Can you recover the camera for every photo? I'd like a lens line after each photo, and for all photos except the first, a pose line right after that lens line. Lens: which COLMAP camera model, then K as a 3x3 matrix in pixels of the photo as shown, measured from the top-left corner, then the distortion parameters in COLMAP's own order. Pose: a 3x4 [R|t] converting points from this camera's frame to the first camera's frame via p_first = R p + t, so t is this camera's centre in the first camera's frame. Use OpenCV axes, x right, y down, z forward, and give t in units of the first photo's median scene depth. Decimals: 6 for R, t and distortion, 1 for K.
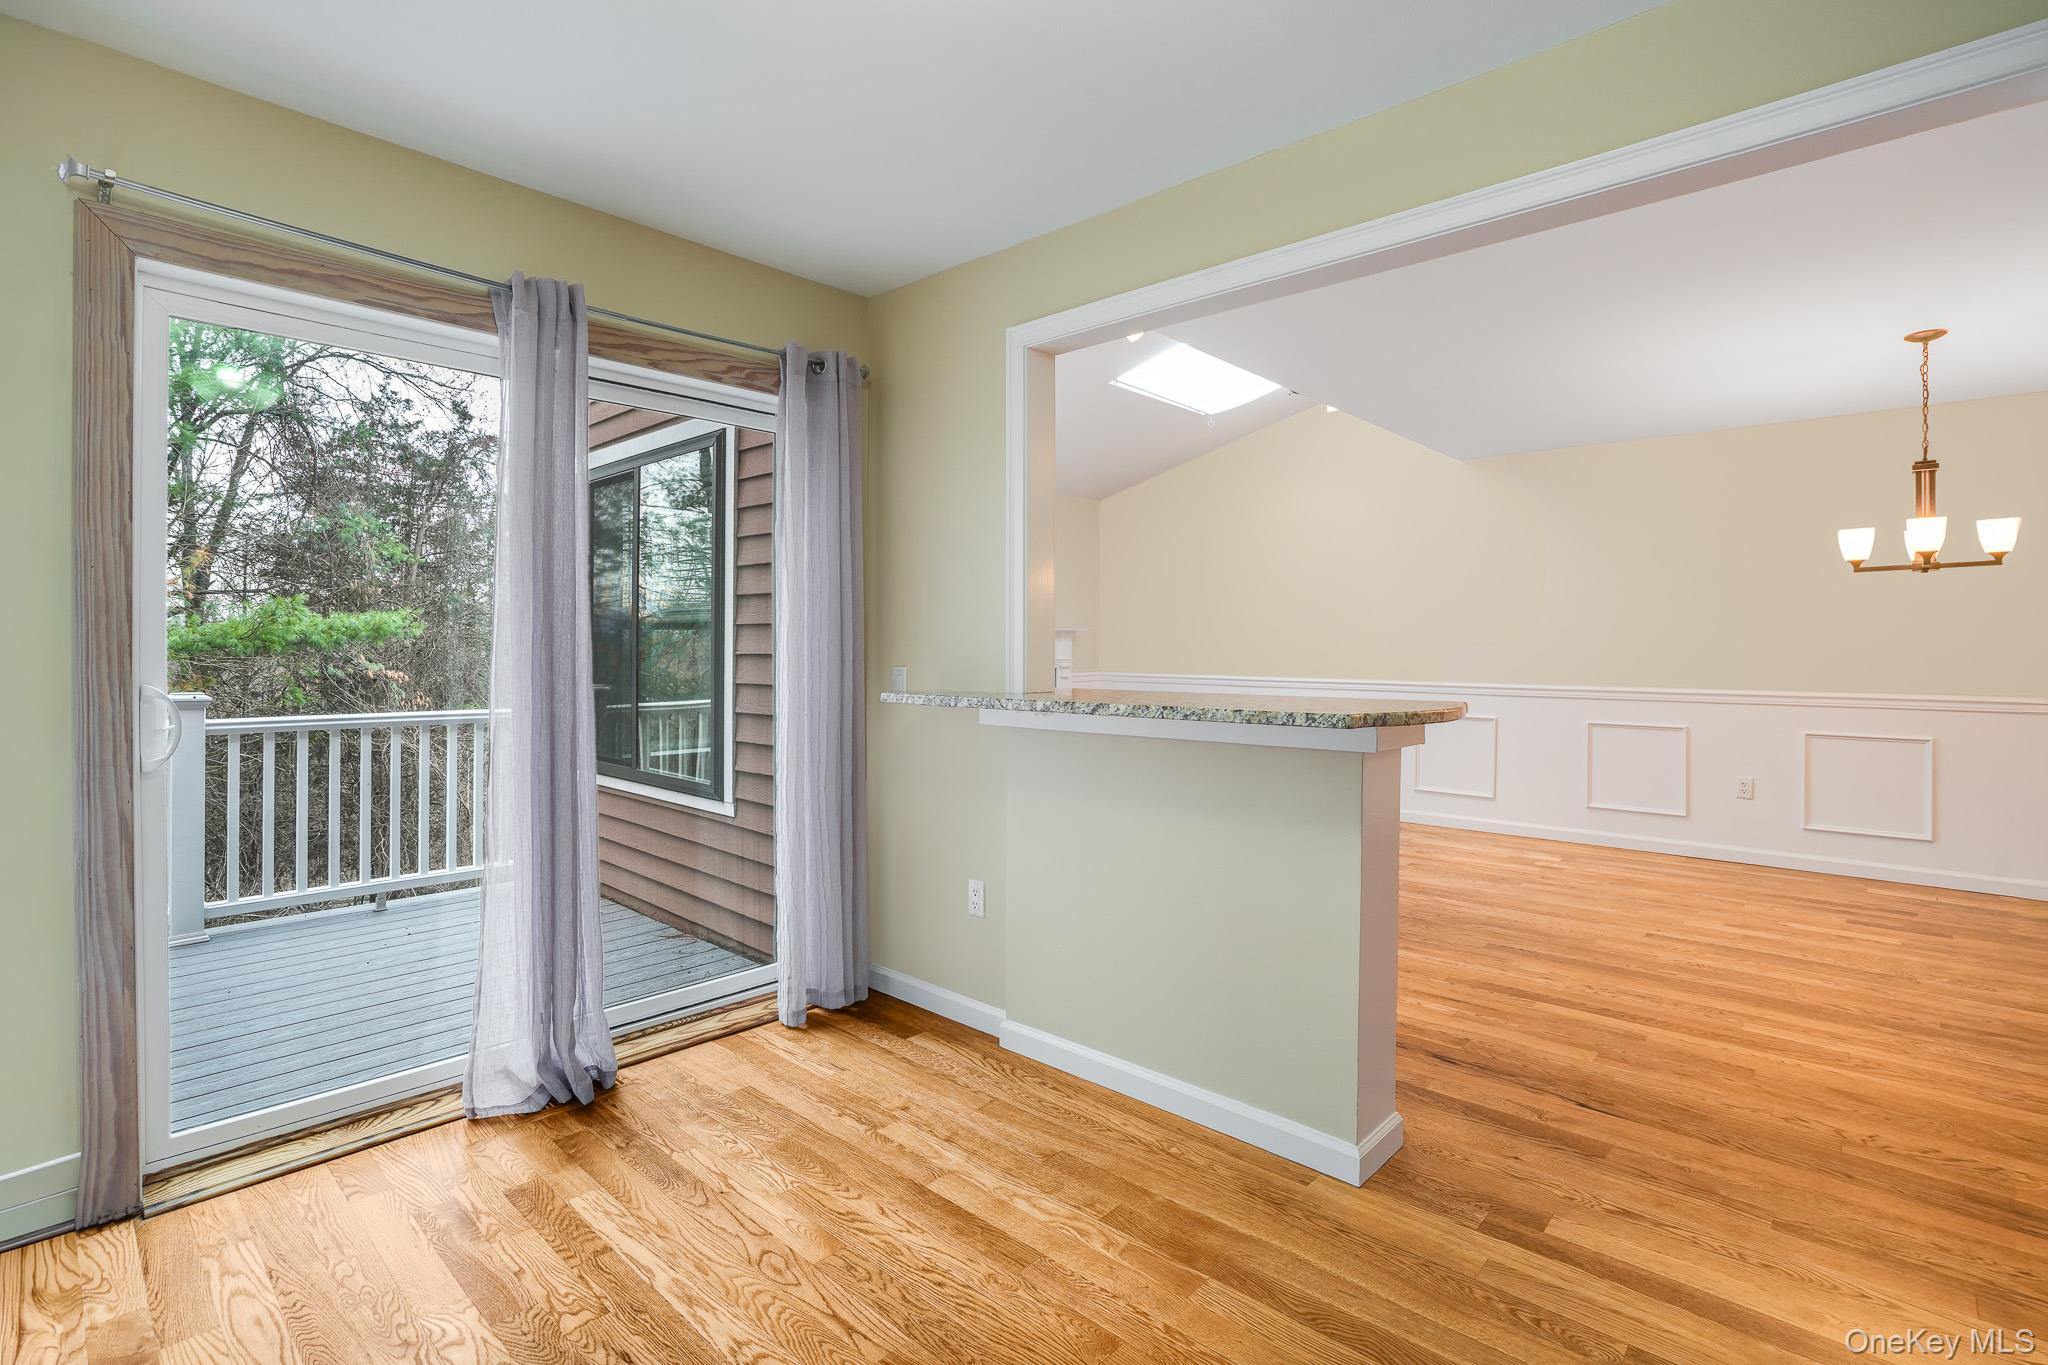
lens RADIAL K [[955.8, 0, 1023.3], [0, 955.8, 652.1], [0, 0, 1]] dist [-0.052630, 0.018200]
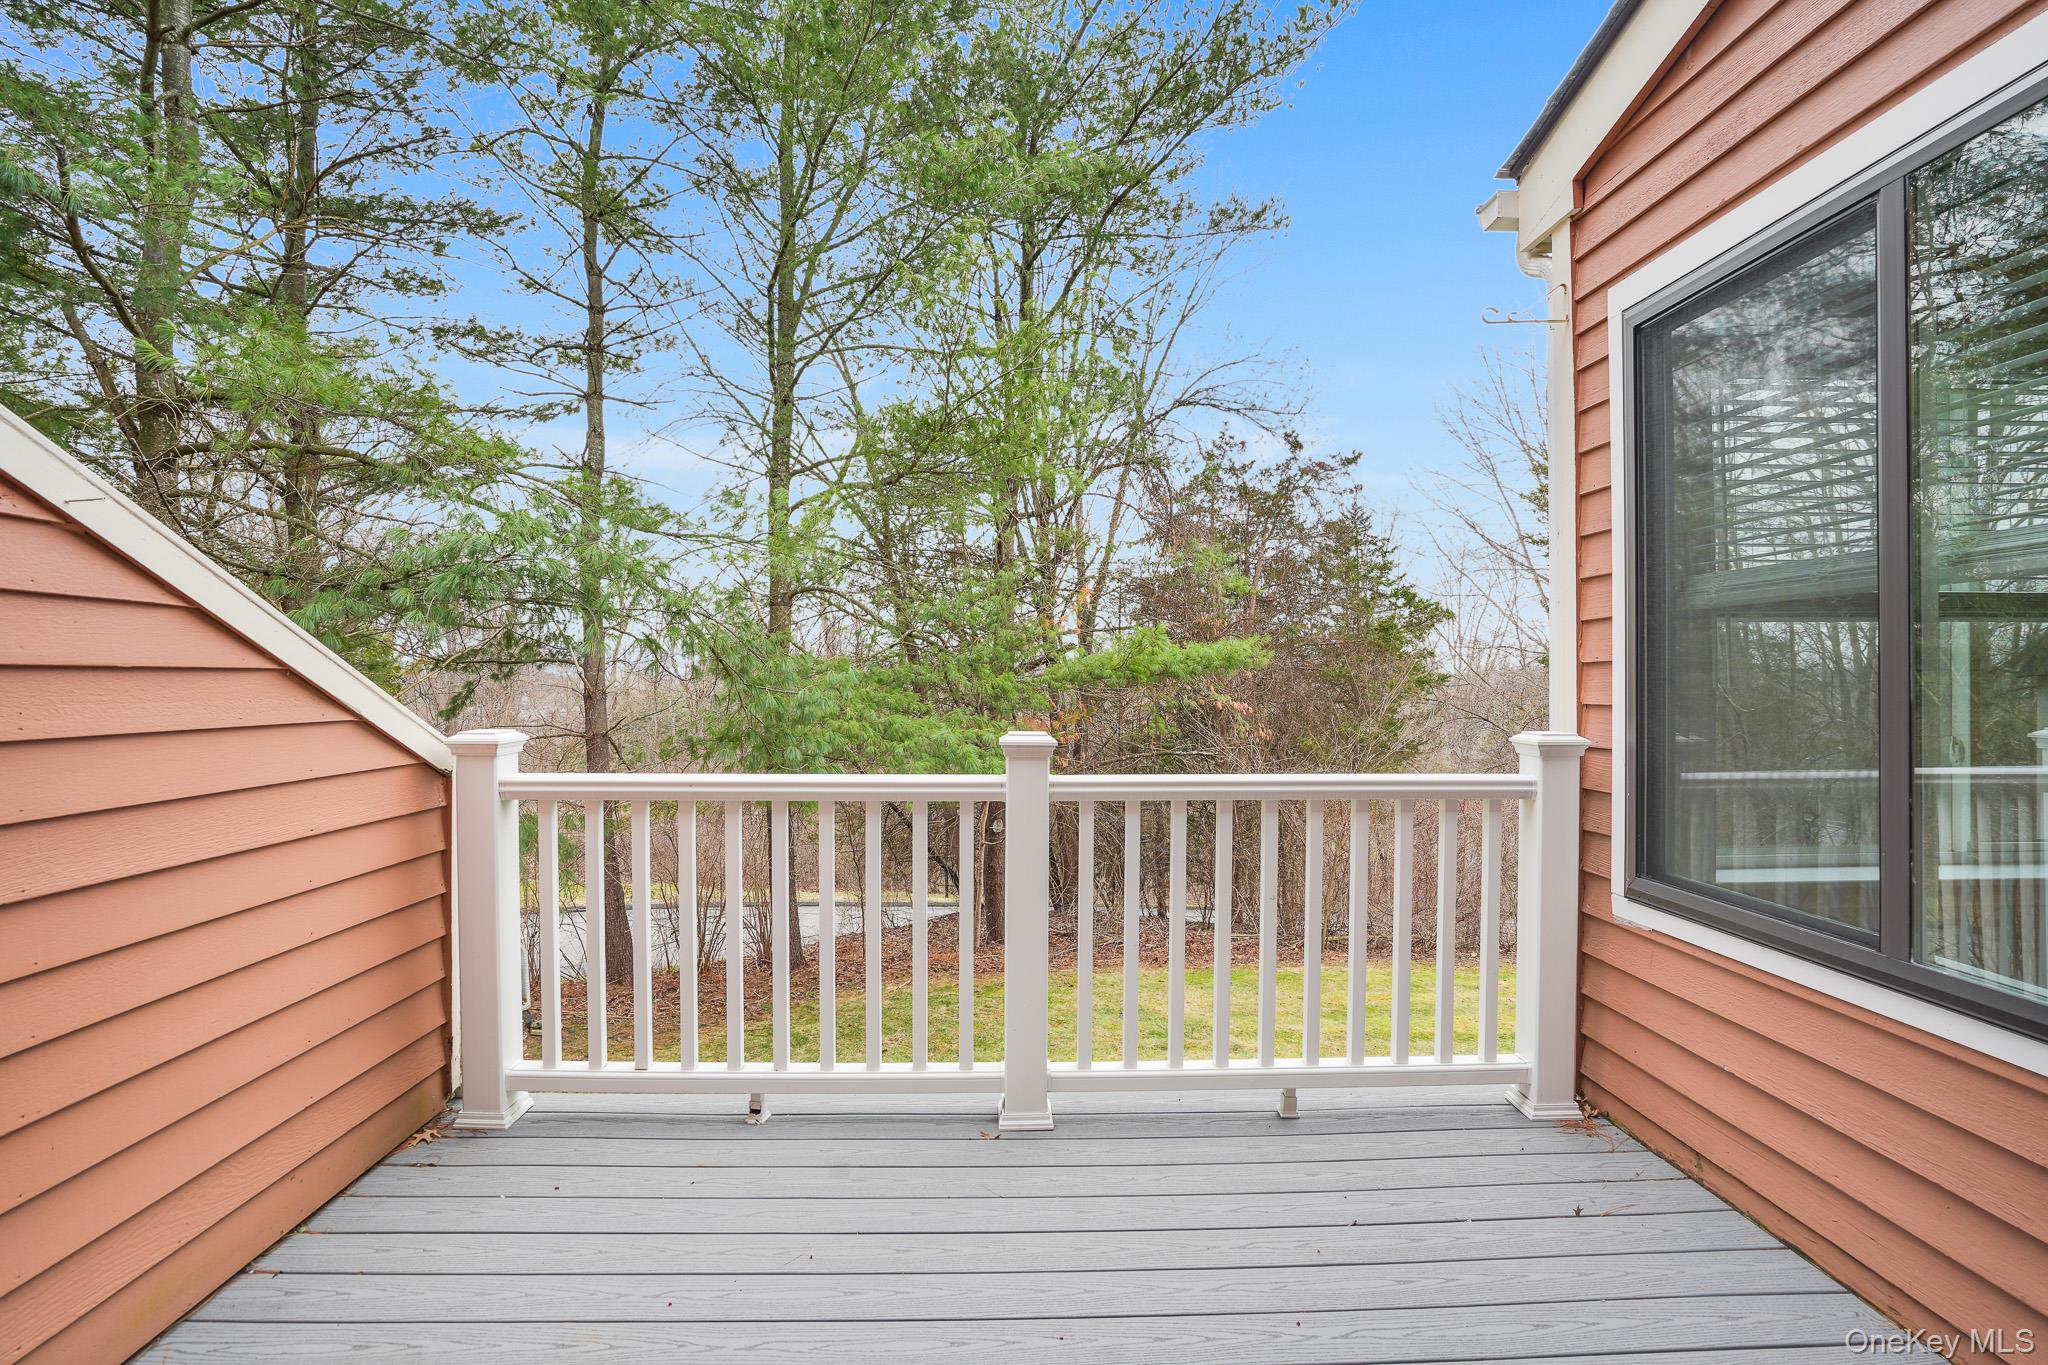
lens RADIAL K [[955.8, 0, 1035.6], [0, 955.8, 679.8], [0, 0, 1]] dist [-0.052630, 0.018200]
pose [[0.704661, -0.006259, -0.709517, -0.458120], [0.001863, 0.999974, -0.006970, 0.012893], [0.709542, 0.003590, 0.704654, 0.574874]]
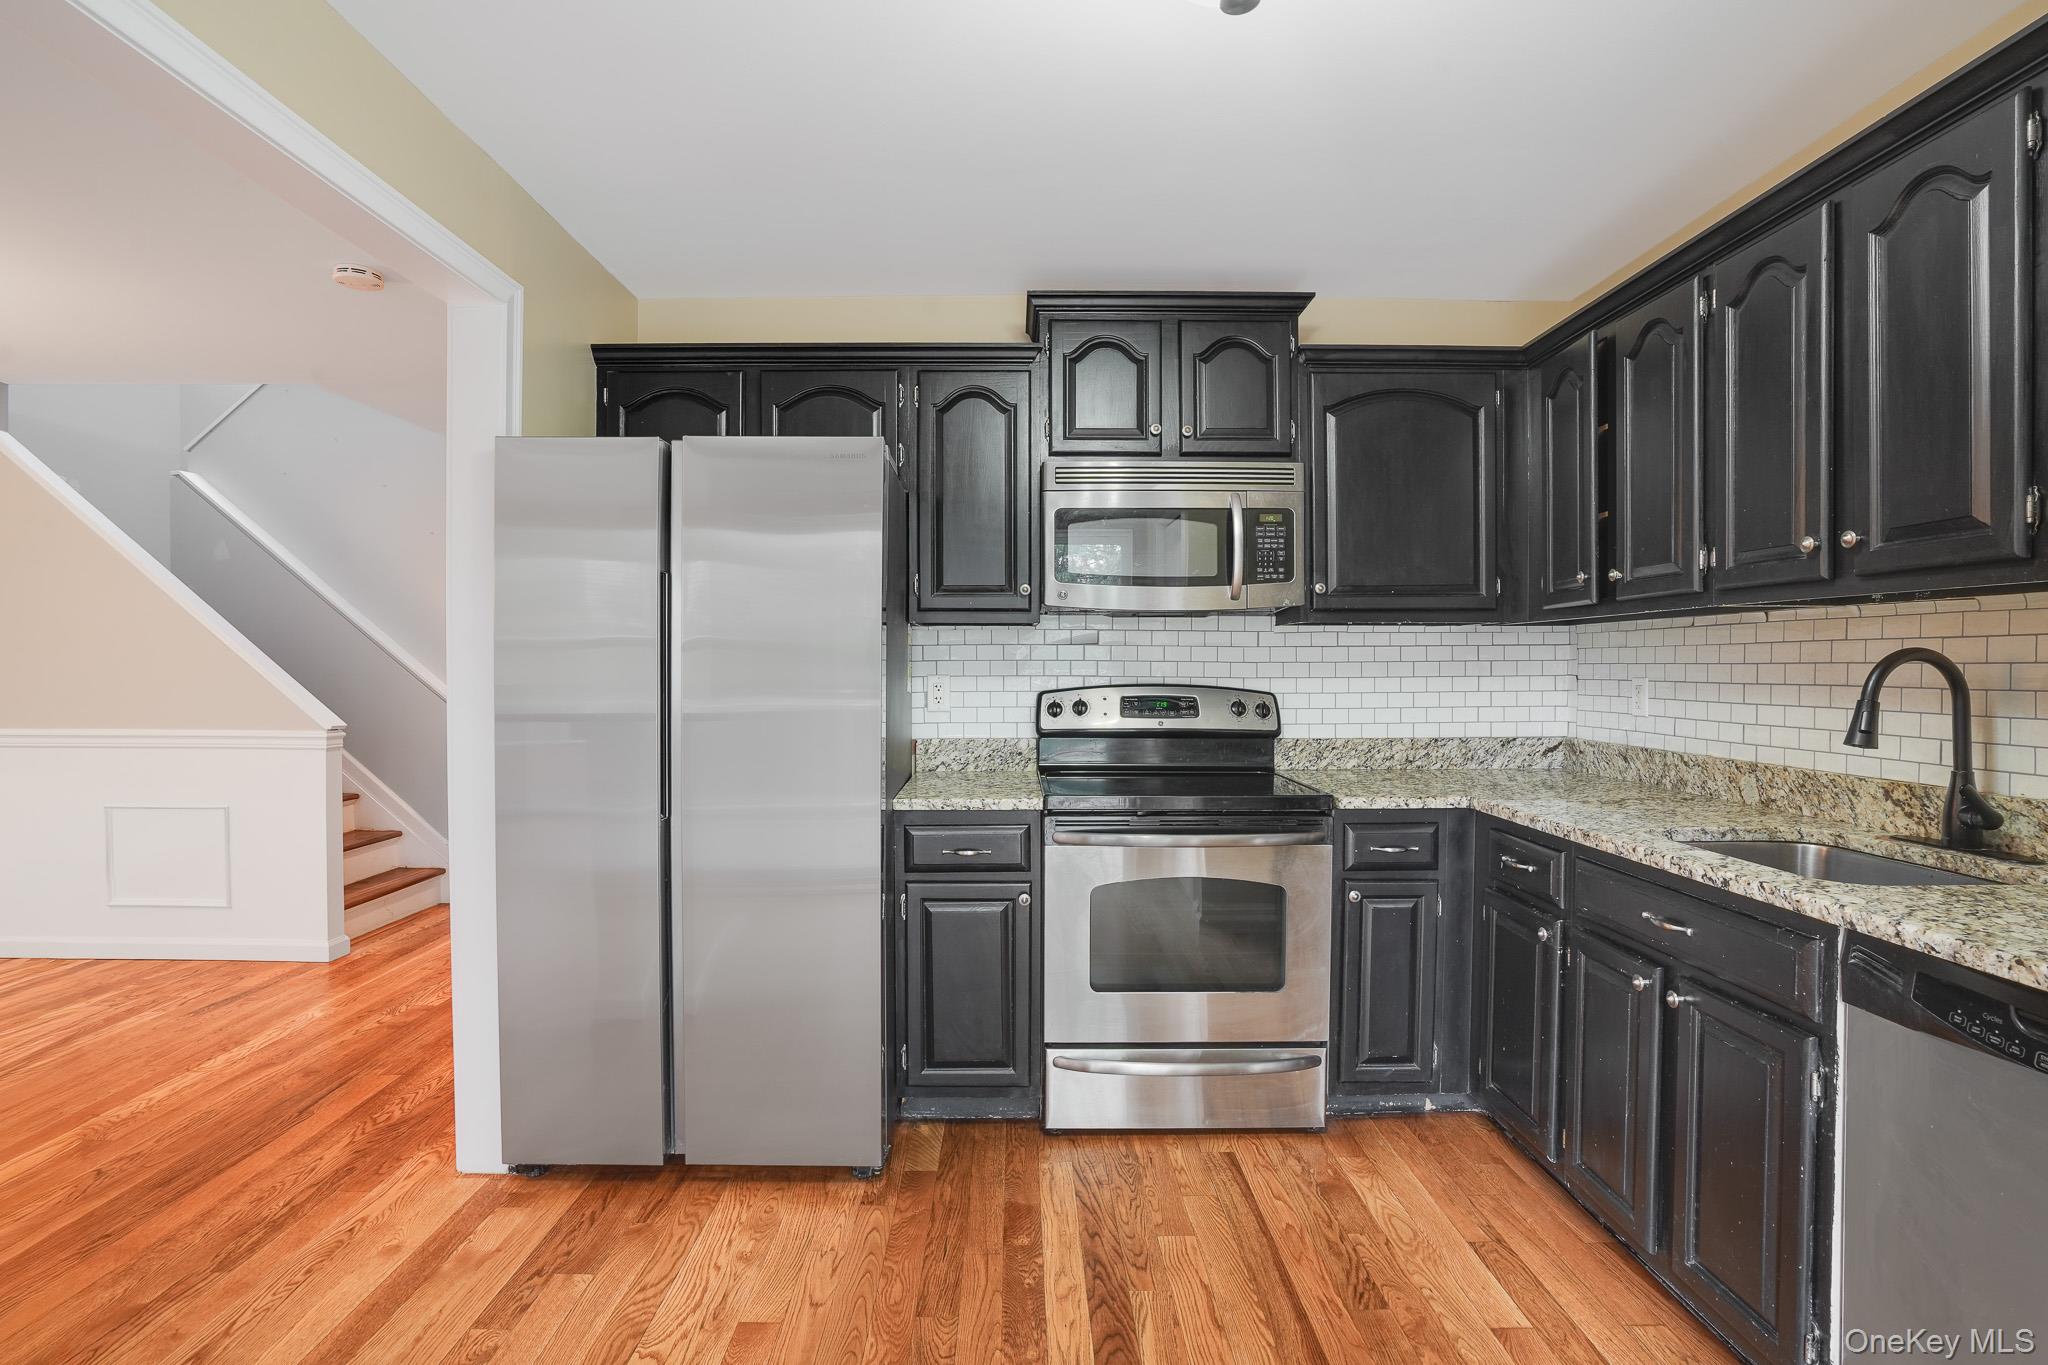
lens RADIAL K [[955.8, 0, 1012.2], [0, 955.8, 679.6], [0, 0, 1]] dist [-0.052630, 0.018200]
pose [[-0.686871, -0.016723, 0.726587, -0.230615], [-0.001344, 0.999763, 0.021739, -0.010382], [-0.726778, 0.013956, -0.686731, 0.546916]]
